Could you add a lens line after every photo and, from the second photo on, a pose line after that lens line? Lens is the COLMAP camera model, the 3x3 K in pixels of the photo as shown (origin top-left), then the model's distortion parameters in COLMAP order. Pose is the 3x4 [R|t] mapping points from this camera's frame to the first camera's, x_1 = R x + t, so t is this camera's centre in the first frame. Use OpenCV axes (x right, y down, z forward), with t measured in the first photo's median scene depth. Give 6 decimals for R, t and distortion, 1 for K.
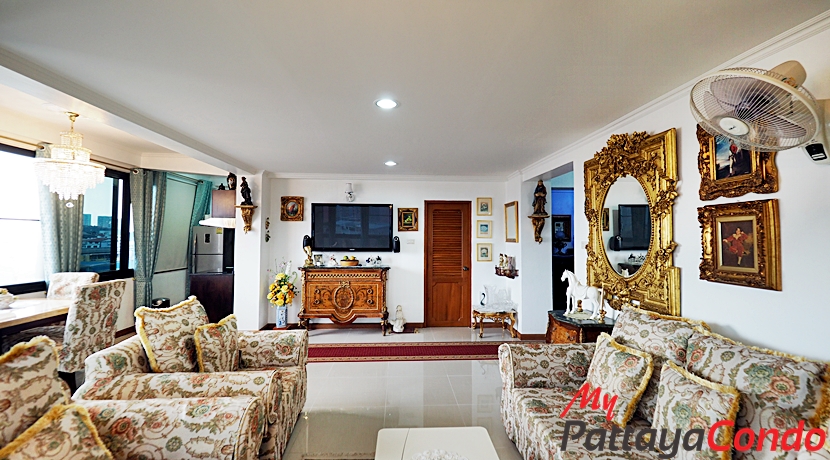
lens RADIAL K [[347.7, 0, 413.8], [0, 347.7, 226.6], [0, 0, 1]] dist [-0.015632, -0.001338]
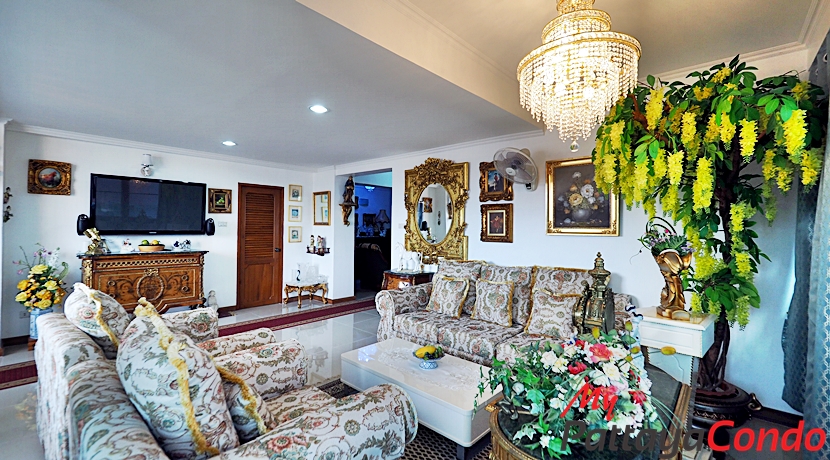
lens RADIAL K [[347.7, 0, 418.0], [0, 347.7, 227.4], [0, 0, 1]] dist [-0.015632, -0.001338]
pose [[0.703525, 0.004370, 0.710657, -0.342961], [-0.030165, 0.999263, 0.023718, 0.014461], [-0.710030, -0.038124, 0.703139, -0.068789]]
